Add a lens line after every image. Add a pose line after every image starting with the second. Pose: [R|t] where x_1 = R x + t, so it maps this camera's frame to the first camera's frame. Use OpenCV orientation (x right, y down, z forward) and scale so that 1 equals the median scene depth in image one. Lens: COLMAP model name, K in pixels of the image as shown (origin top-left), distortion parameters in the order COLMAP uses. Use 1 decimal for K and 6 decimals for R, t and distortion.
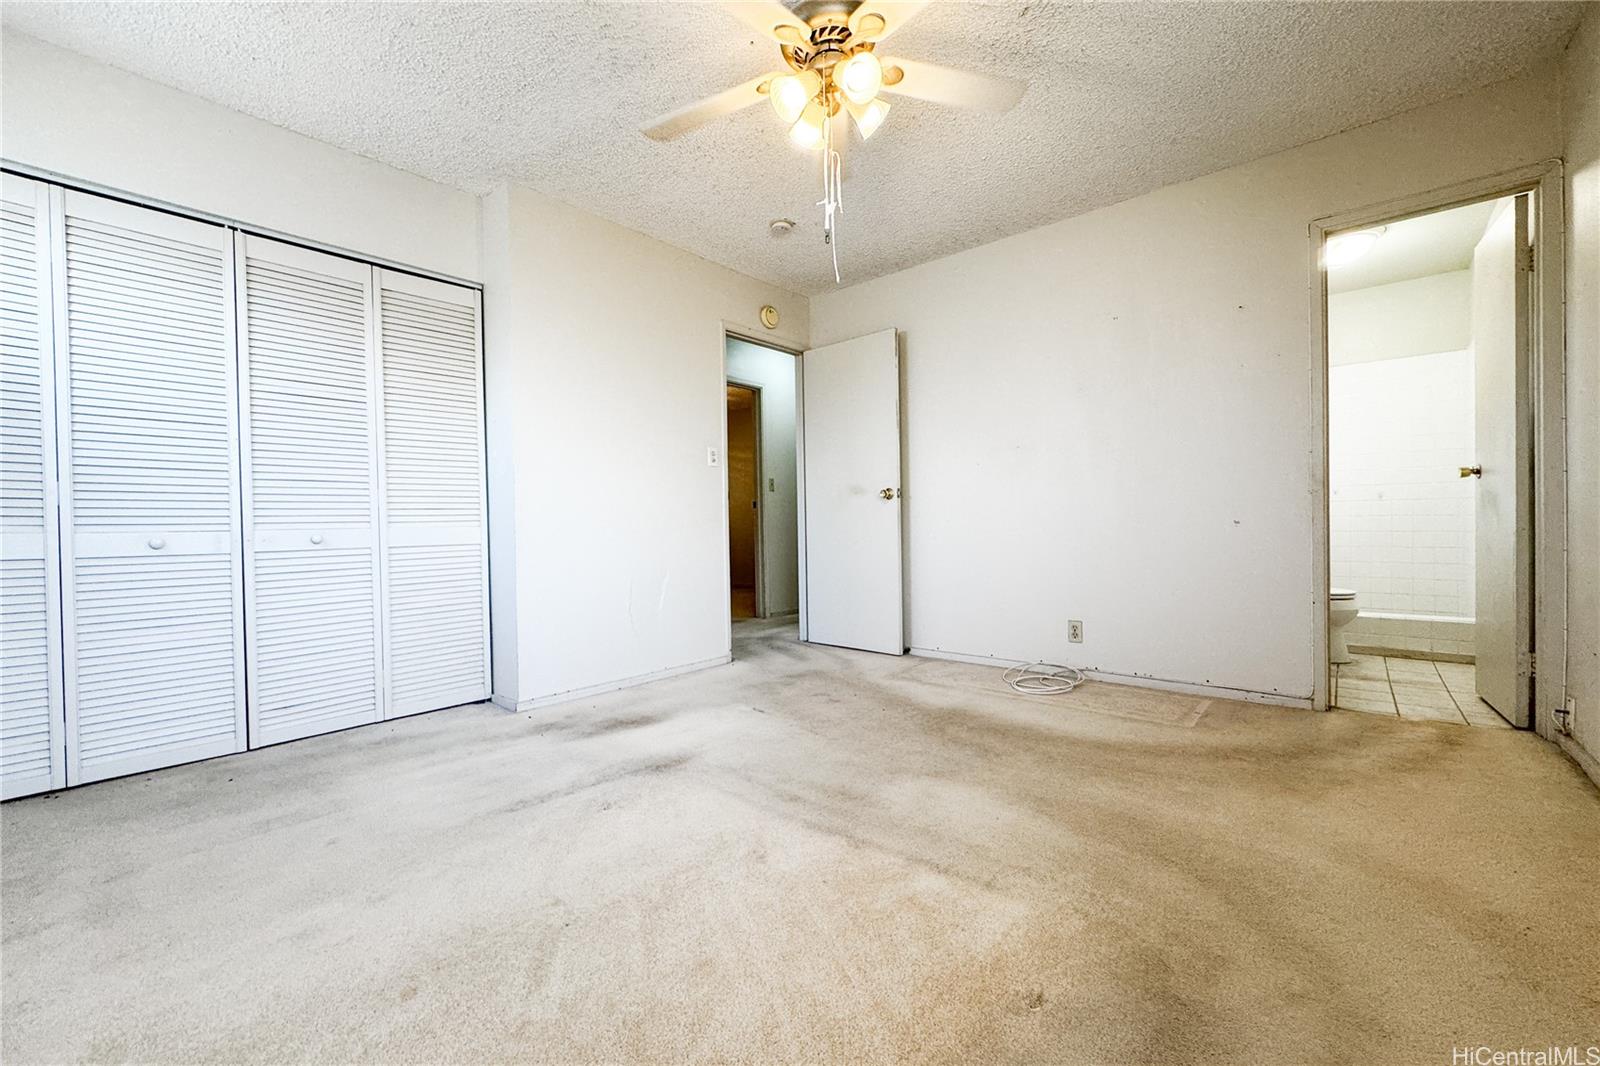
lens RADIAL K [[643.3, 0, 799.9], [0, 643.3, 530.9], [0, 0, 1]] dist [-0.001703, 0.000323]
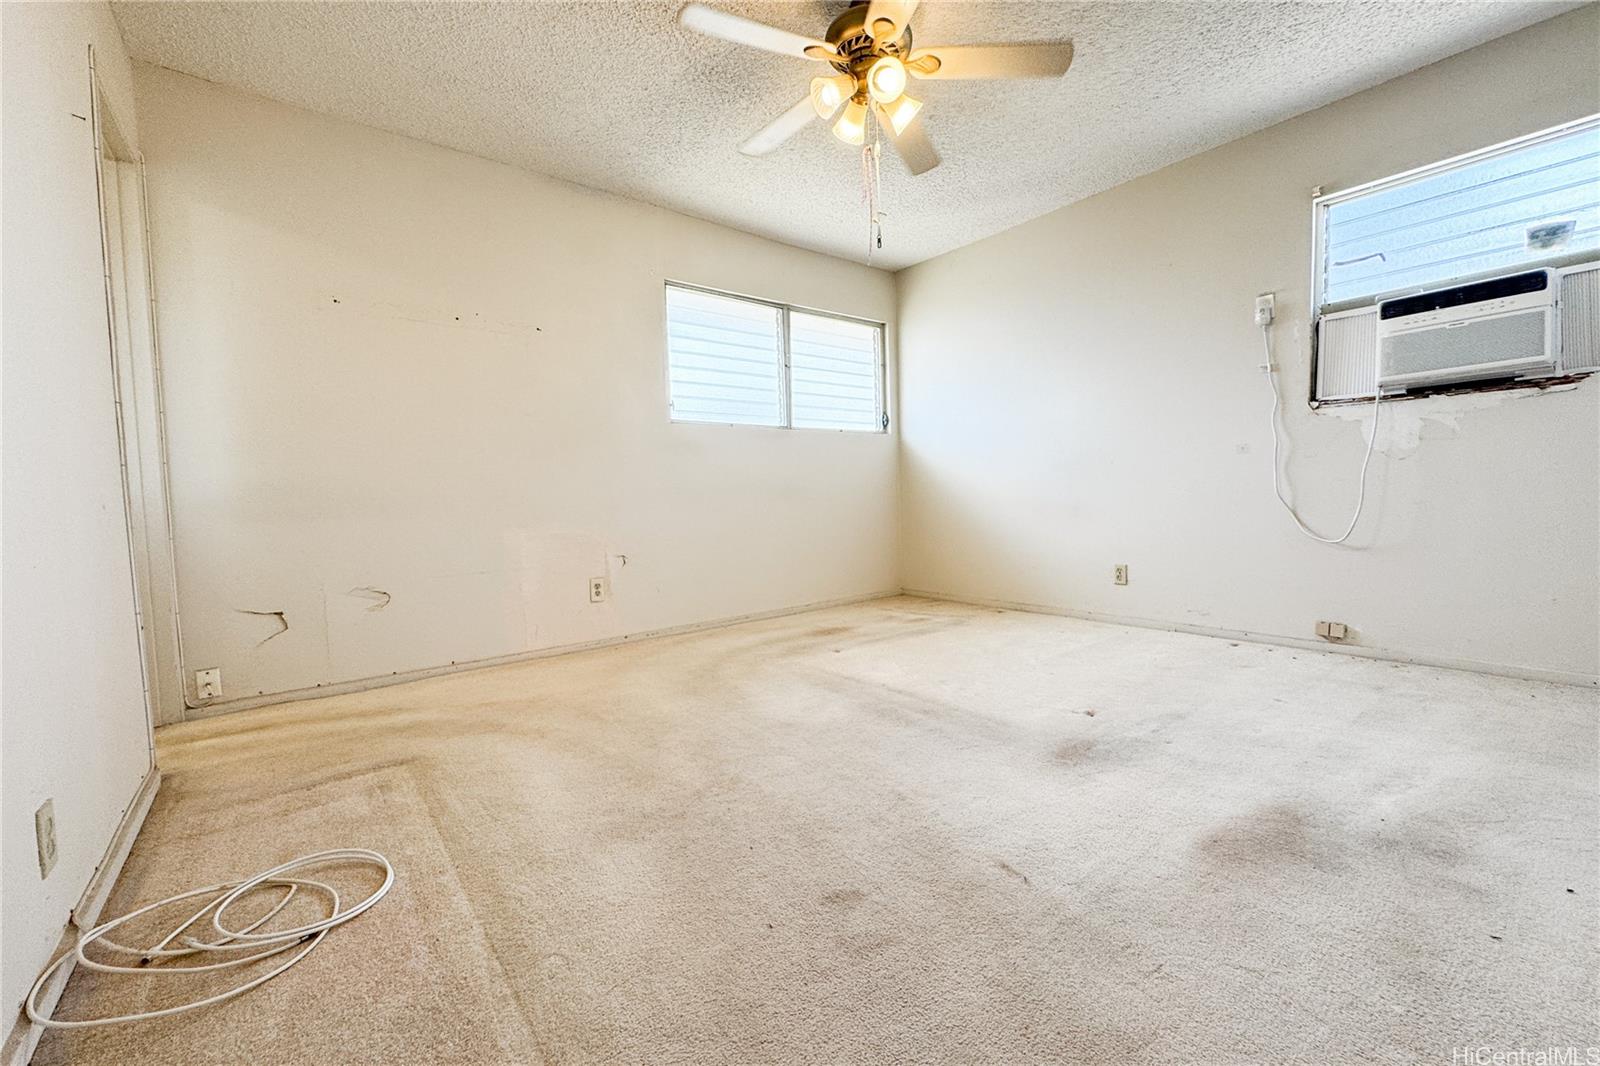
lens RADIAL K [[643.3, 0, 799.9], [0, 643.3, 530.9], [0, 0, 1]] dist [-0.001703, 0.000323]
pose [[-0.982226, 0.037593, 0.183898, -0.009567], [0.049905, 0.996778, 0.062787, 0.001154], [-0.180945, 0.070848, -0.980938, 1.734279]]
